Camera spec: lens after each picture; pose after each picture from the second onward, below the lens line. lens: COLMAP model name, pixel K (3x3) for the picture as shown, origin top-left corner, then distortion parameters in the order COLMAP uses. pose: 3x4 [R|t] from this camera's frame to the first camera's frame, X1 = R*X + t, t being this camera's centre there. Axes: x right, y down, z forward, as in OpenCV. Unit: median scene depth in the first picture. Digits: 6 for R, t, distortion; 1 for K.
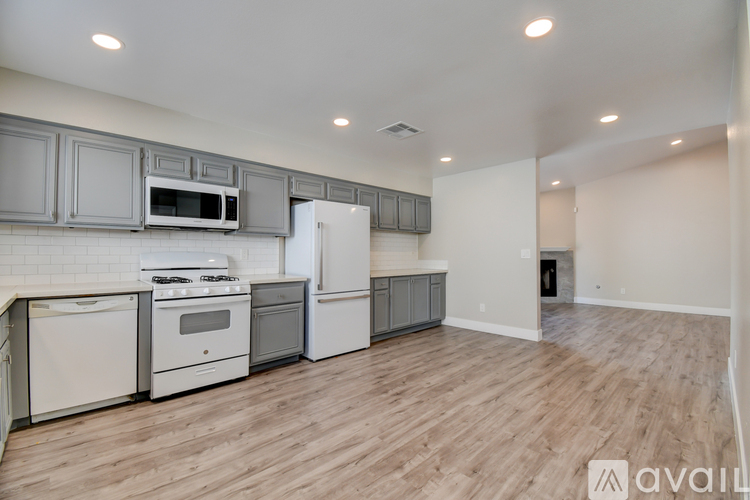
lens RADIAL K [[325.8, 0, 374.7], [0, 325.8, 249.6], [0, 0, 1]] dist [-0.014504, -0.000789]
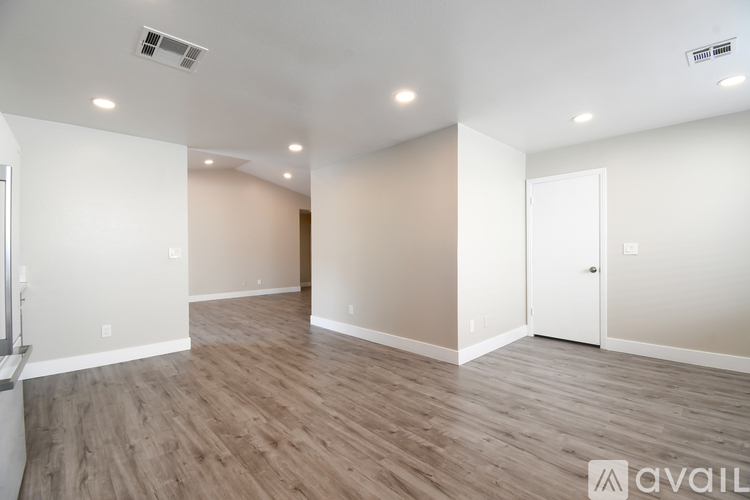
lens RADIAL K [[325.8, 0, 380.4], [0, 325.8, 251.8], [0, 0, 1]] dist [-0.014504, -0.000789]
pose [[0.013122, -0.006038, 0.999896, -0.720268], [-0.000179, 0.999982, 0.006041, 0.008938], [-0.999914, -0.000258, 0.013120, 0.827392]]
